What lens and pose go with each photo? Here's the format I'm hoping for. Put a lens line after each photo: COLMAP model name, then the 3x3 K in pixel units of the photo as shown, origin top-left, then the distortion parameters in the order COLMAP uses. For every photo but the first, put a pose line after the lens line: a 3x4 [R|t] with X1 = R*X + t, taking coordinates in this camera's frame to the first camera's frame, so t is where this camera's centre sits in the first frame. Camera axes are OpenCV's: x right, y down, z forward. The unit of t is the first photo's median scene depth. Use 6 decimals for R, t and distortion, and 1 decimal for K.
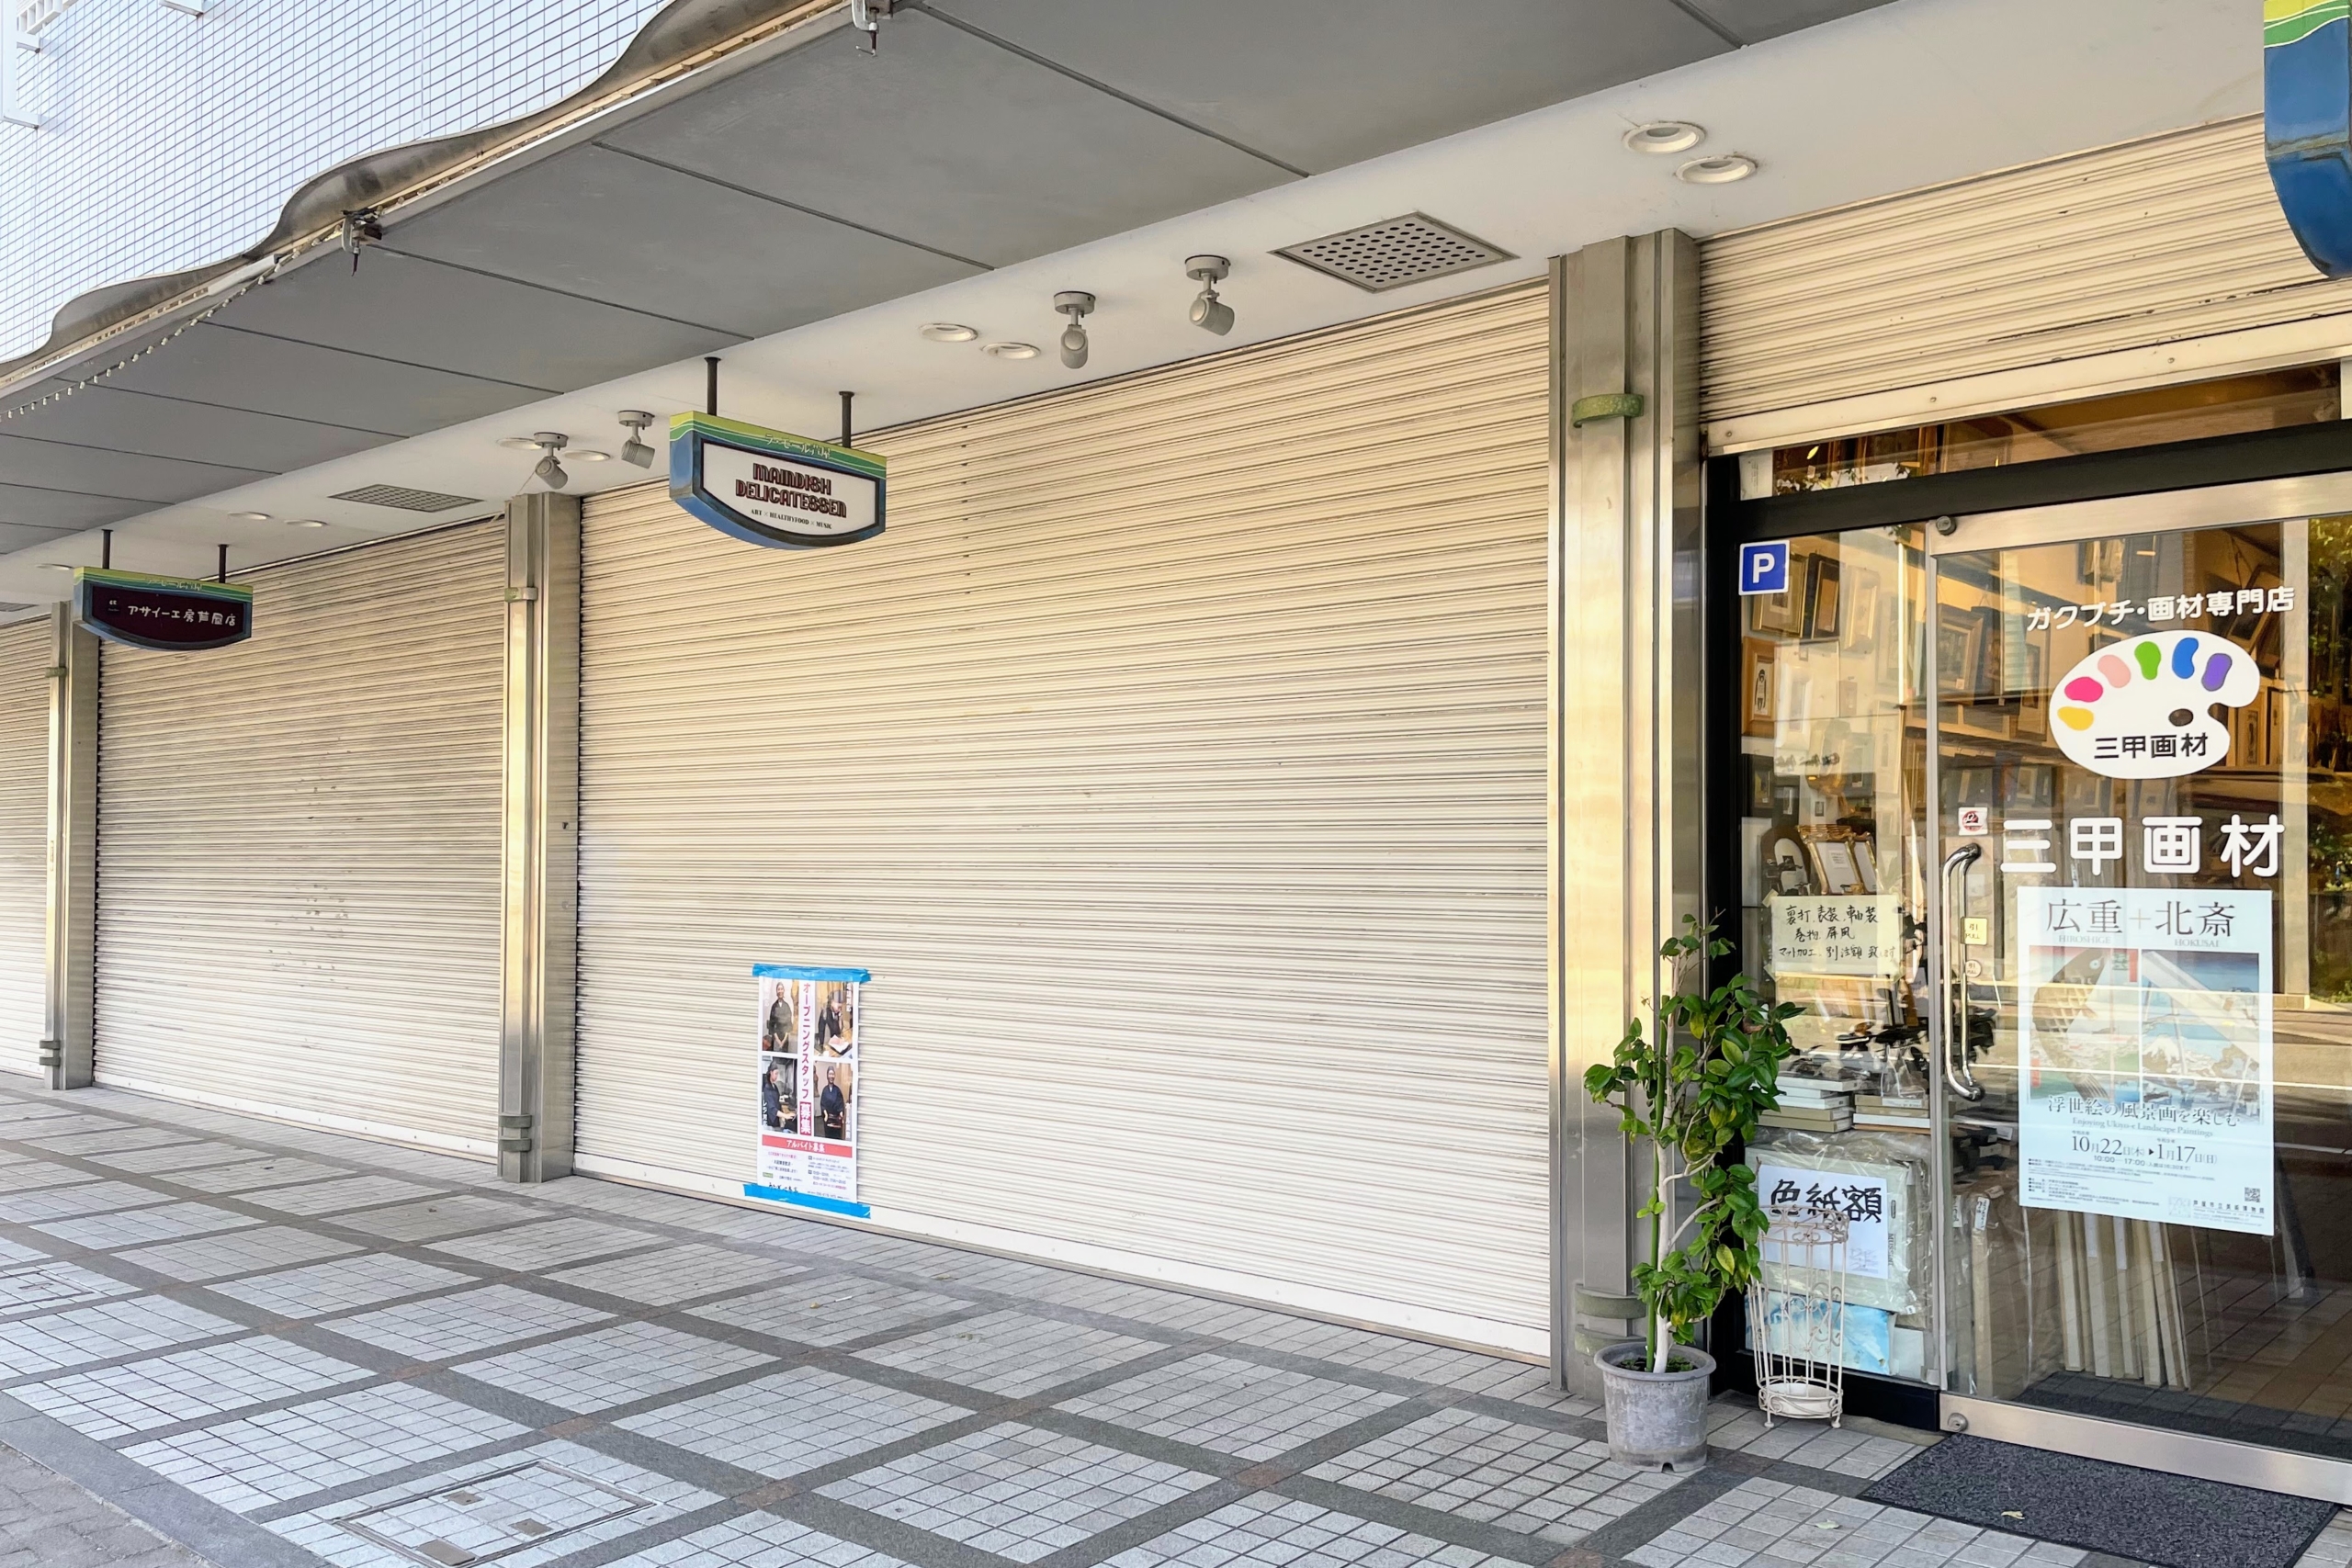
lens RADIAL K [[1969.7, 0, 1208.8], [0, 1969.7, 814.8], [0, 0, 1]] dist [0.066555, -0.008717]
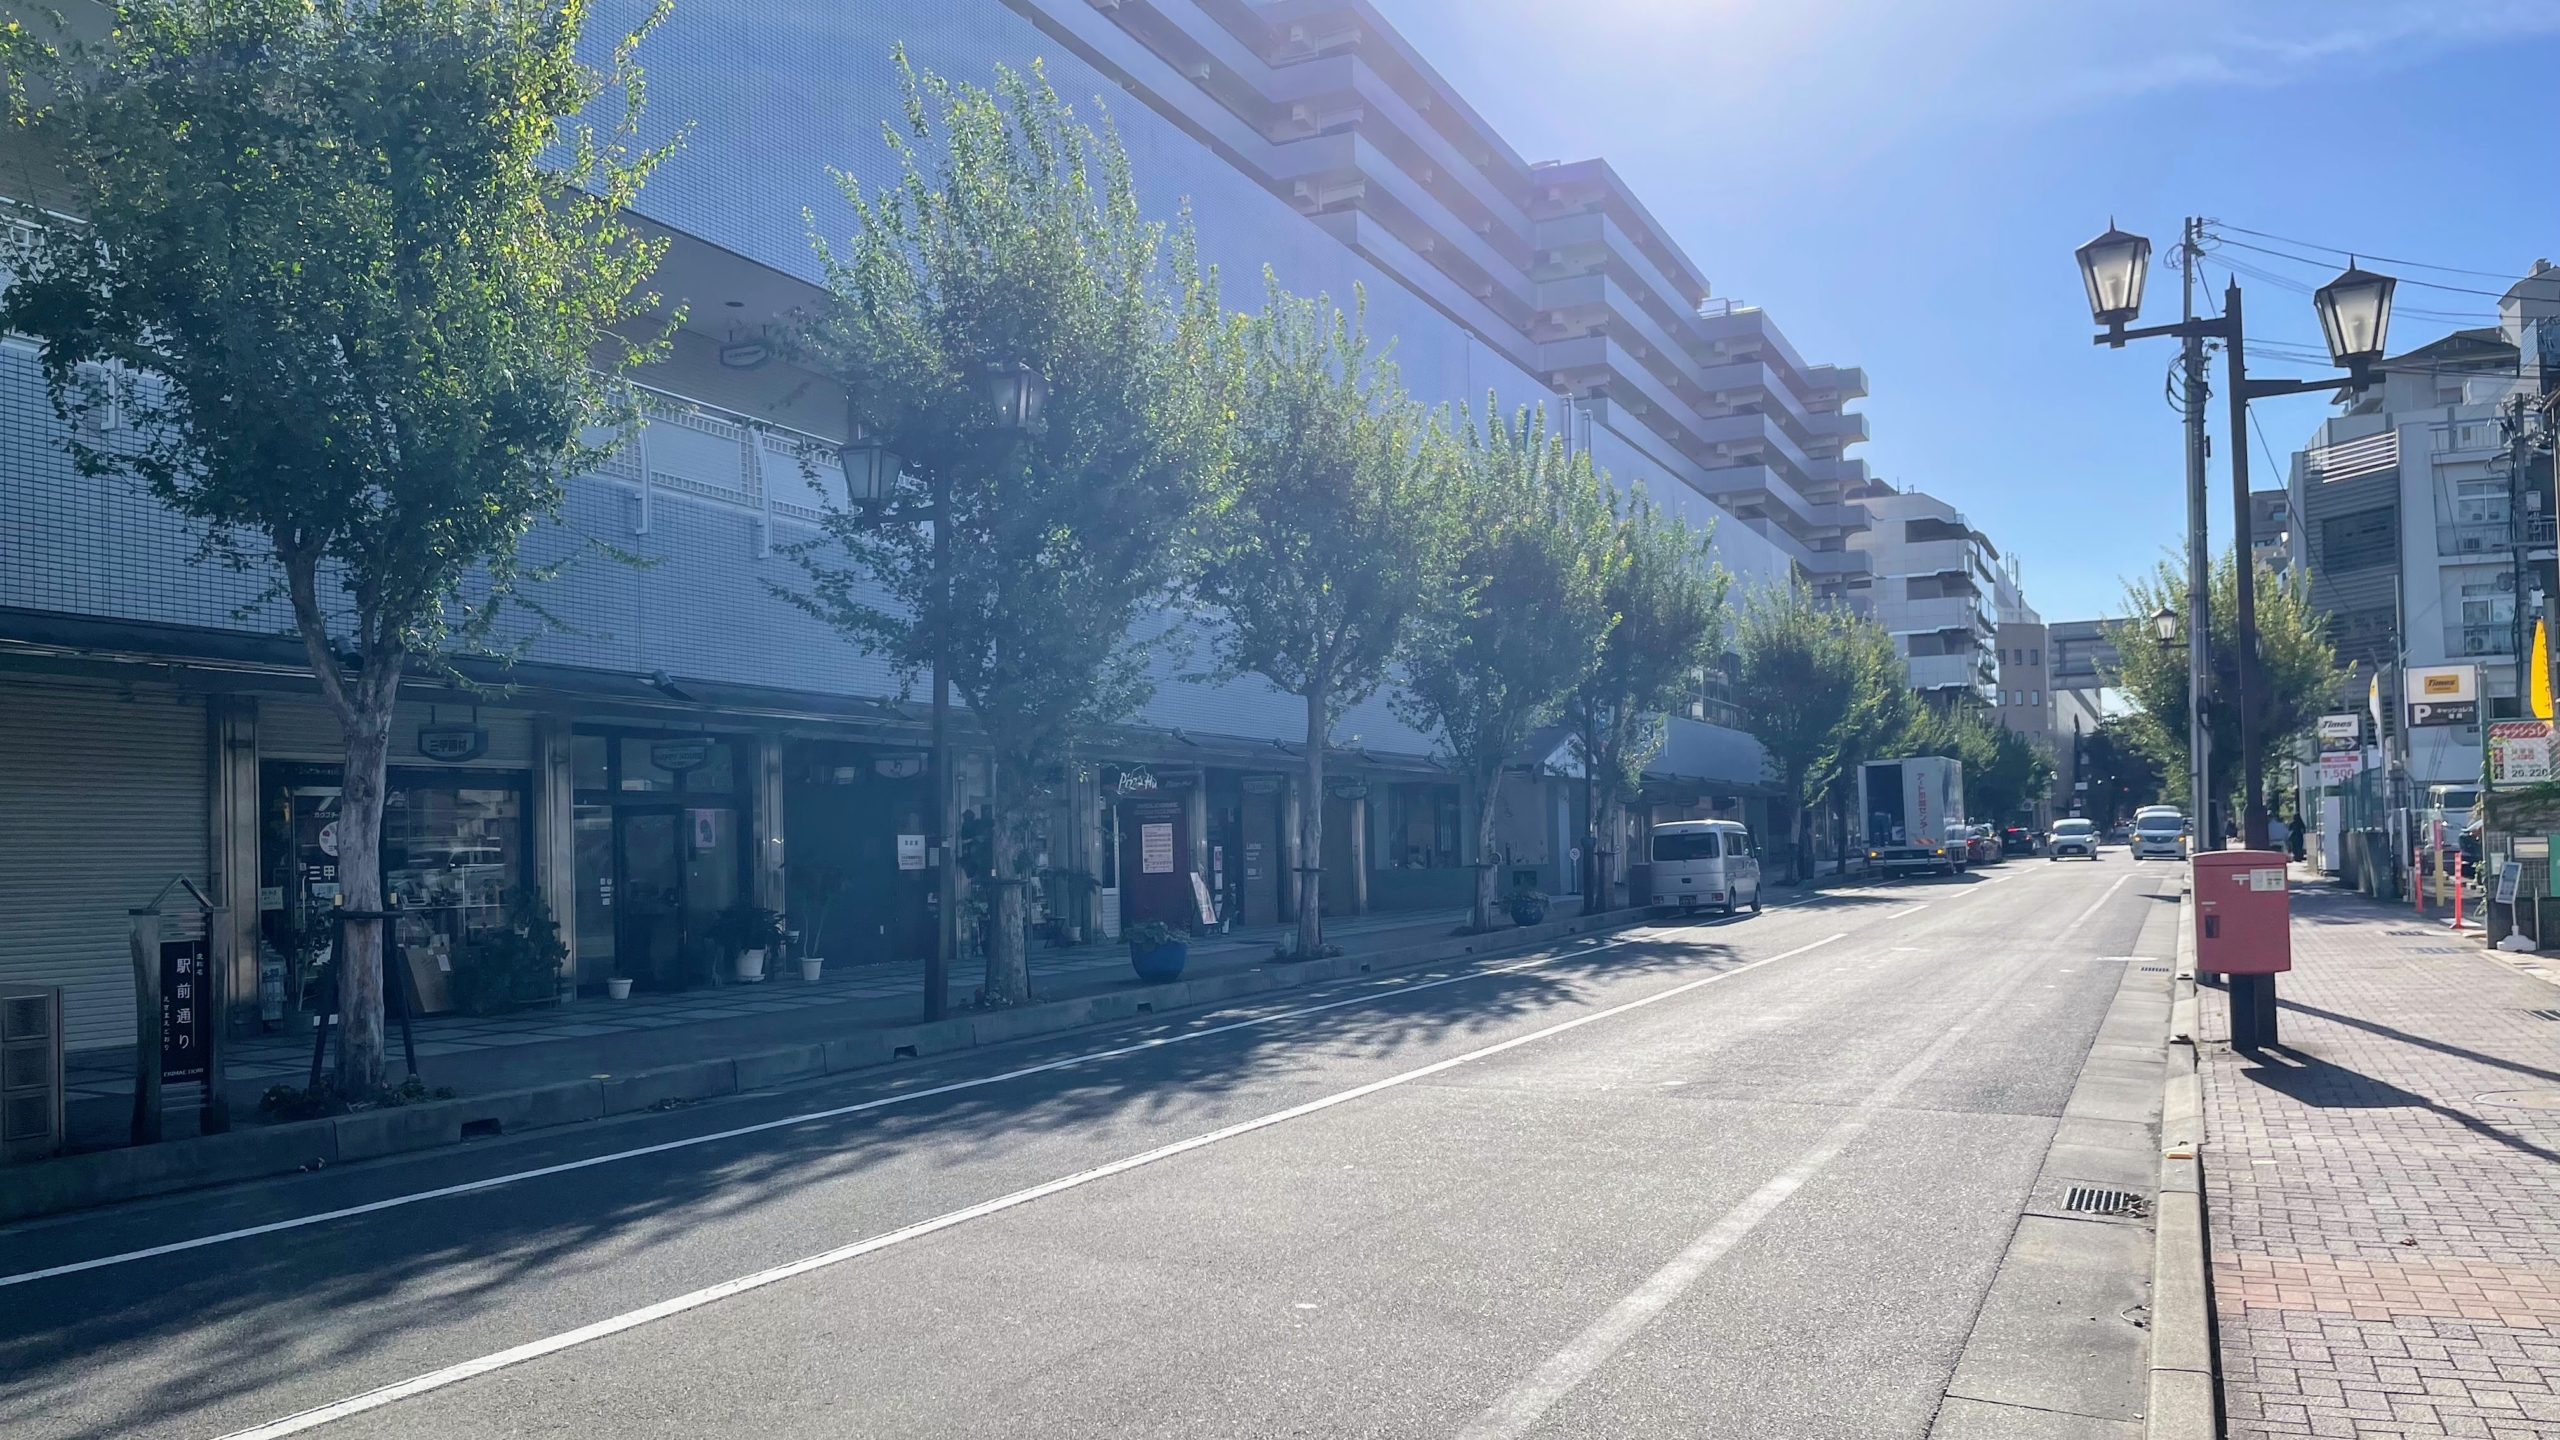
lens RADIAL K [[1910.8, 0, 1287.5], [0, 1910.8, 815.1], [0, 0, 1]] dist [0.087775, -0.125933]
pose [[-0.287731, 0.027936, 0.957304, -2.632391], [0.004487, 0.999603, -0.027822, 0.011656], [-0.957701, -0.003710, -0.287743, 0.186003]]
